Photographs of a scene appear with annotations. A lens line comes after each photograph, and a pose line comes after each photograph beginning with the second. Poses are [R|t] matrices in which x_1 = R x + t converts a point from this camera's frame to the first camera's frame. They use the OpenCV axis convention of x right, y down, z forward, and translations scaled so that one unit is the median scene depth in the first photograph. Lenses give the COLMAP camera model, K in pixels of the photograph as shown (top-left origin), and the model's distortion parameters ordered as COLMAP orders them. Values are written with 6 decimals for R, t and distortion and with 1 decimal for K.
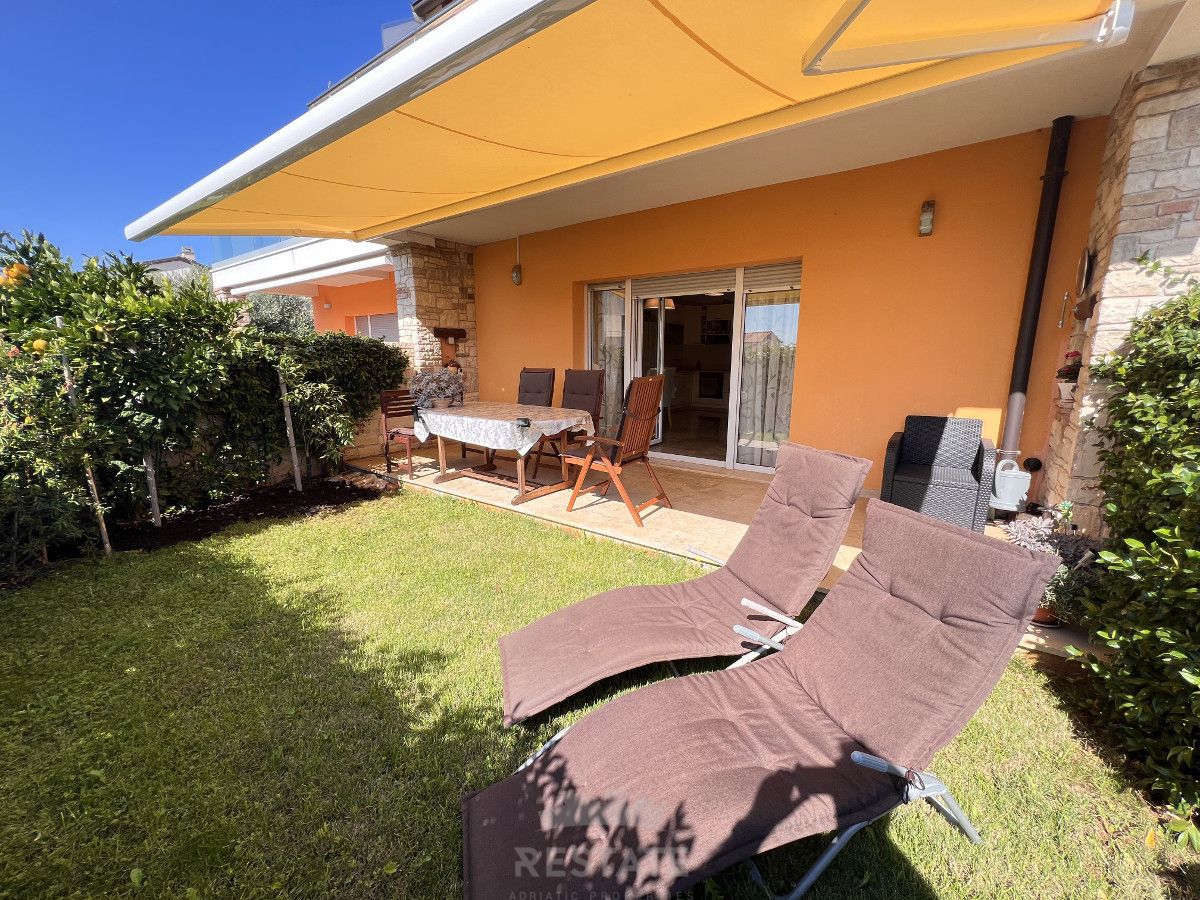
lens RADIAL K [[485.2, 0, 605.4], [0, 485.2, 448.4], [0, 0, 1]] dist [0.002223, 0.000357]
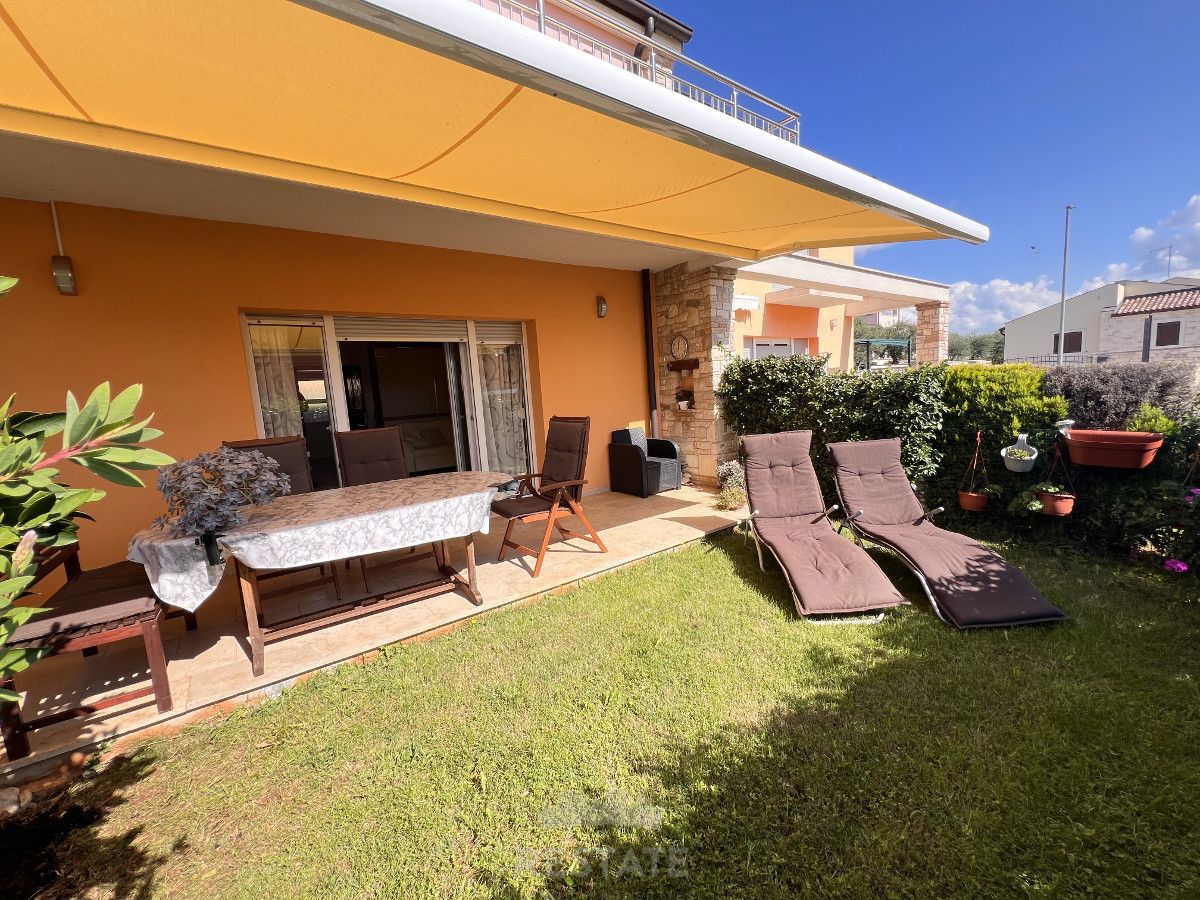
lens RADIAL K [[485.2, 0, 600.5], [0, 485.2, 449.3], [0, 0, 1]] dist [0.002223, 0.000357]
pose [[0.286109, -0.136434, 0.948434, -1.160794], [0.244157, 0.967519, 0.065526, -0.168702], [-0.926568, 0.212820, 0.310128, 0.792535]]
